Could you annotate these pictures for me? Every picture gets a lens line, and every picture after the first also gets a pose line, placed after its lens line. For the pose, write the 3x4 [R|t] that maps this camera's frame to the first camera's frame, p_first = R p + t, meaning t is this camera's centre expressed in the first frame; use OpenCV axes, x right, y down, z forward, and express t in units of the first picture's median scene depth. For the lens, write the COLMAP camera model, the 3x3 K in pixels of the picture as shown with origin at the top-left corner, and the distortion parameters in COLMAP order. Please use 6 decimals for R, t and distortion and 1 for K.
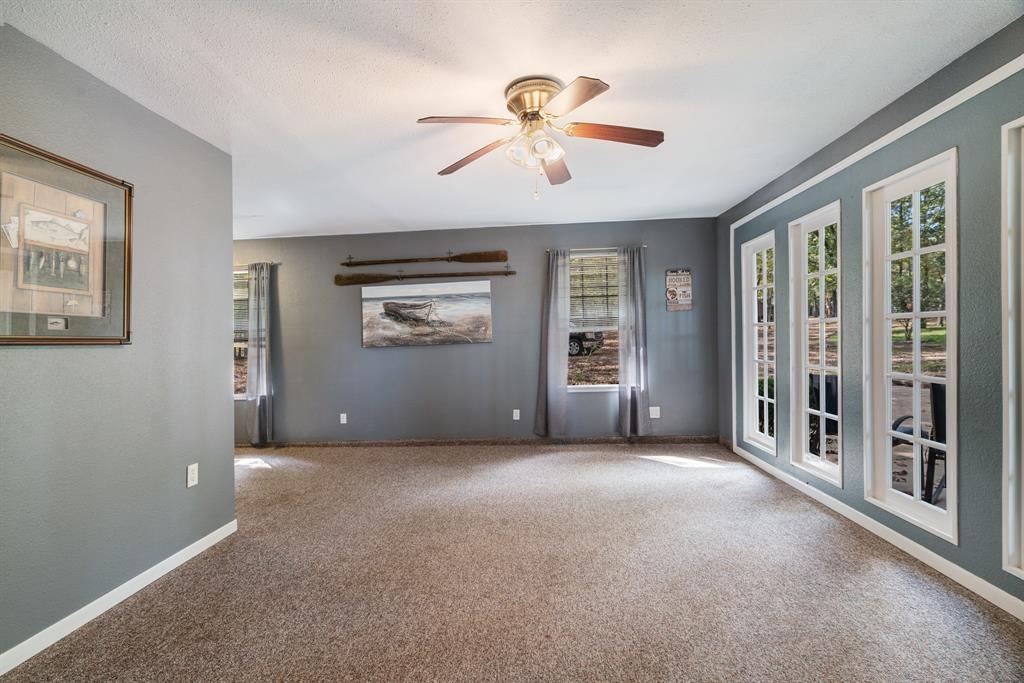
lens RADIAL K [[445.5, 0, 512.0], [0, 445.5, 341.5], [0, 0, 1]] dist [0.000625, 0.000155]
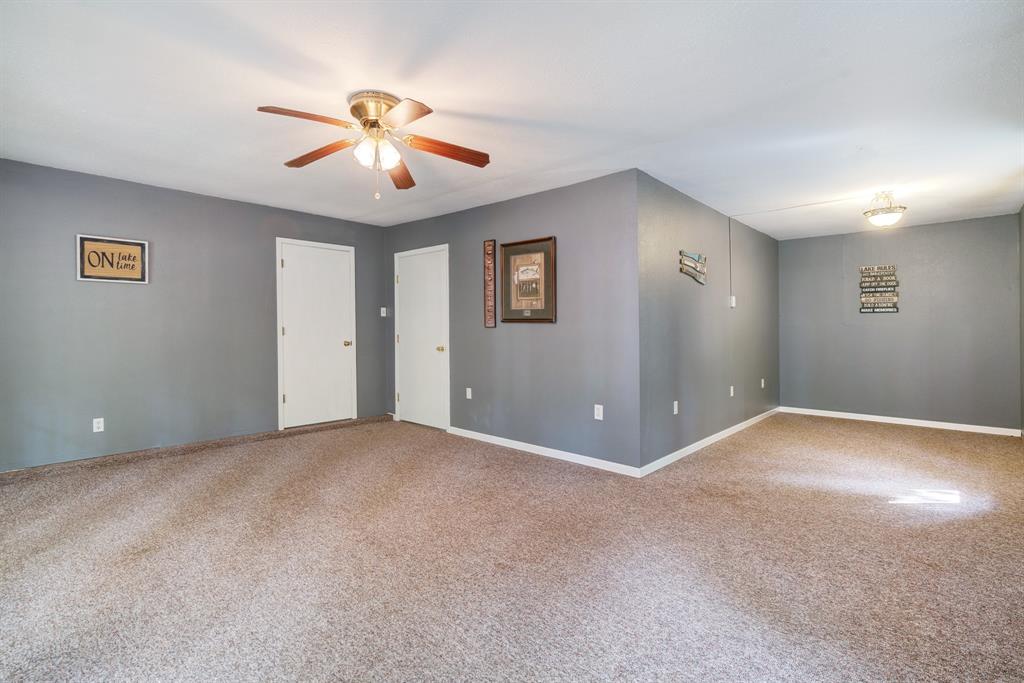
lens RADIAL K [[488.1, 0, 507.6], [0, 488.1, 315.0], [0, 0, 1]] dist [-0.000603, 0.000152]
pose [[-0.623229, 0.002963, -0.782034, 0.926309], [0.009706, 0.999945, -0.003946, -0.019547], [0.781979, -0.010050, -0.623223, 2.279087]]
